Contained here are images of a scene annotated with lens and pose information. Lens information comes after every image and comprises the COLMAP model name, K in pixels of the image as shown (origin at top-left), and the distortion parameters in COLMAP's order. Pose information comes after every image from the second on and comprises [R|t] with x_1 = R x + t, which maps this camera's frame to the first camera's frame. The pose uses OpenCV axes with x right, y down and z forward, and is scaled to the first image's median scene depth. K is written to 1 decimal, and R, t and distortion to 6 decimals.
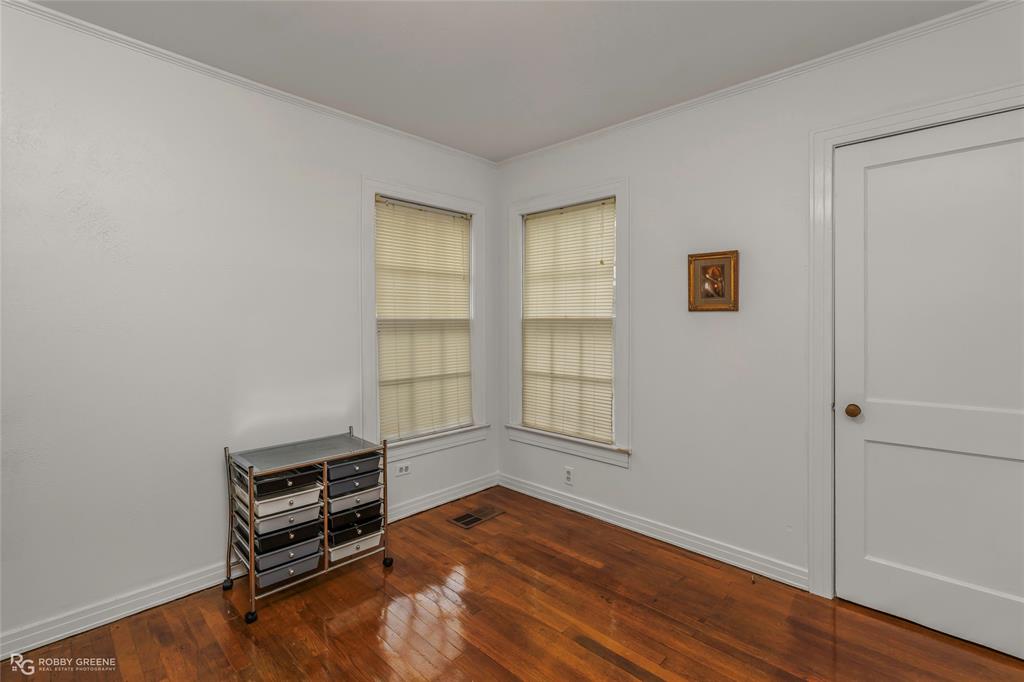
lens RADIAL K [[465.9, 0, 509.6], [0, 465.9, 333.0], [0, 0, 1]] dist [-0.006722, 0.001377]
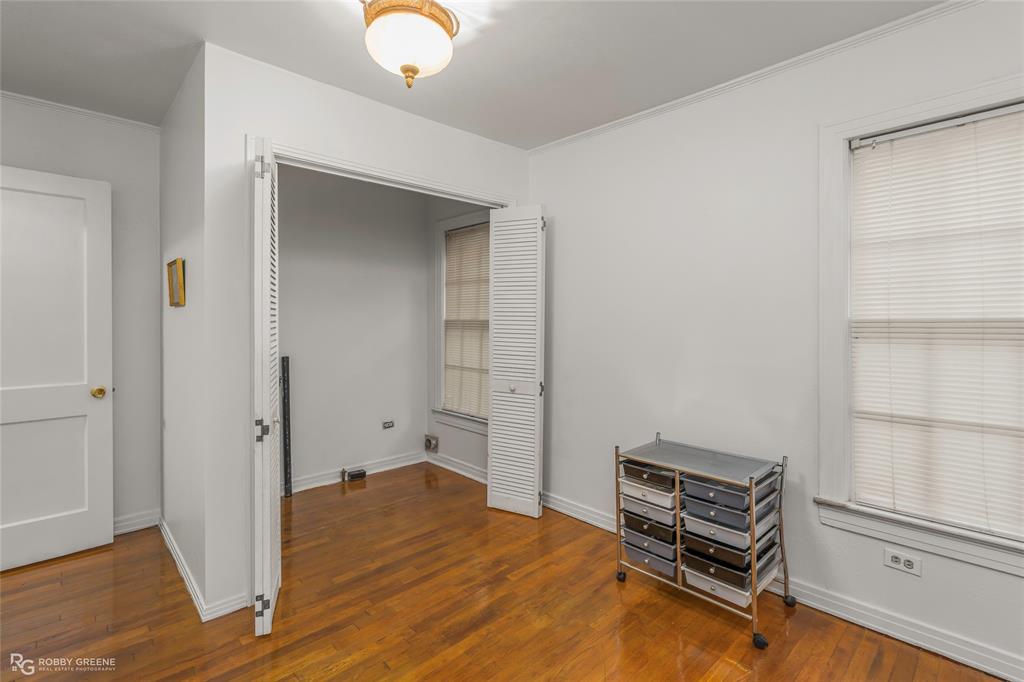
lens RADIAL K [[465.9, 0, 509.3], [0, 465.9, 335.9], [0, 0, 1]] dist [-0.006722, 0.001377]
pose [[-0.033830, 0.020675, -0.999214, 0.534230], [-0.027812, 0.999379, 0.021620, -0.008462], [0.999041, 0.028521, -0.033234, 0.653320]]
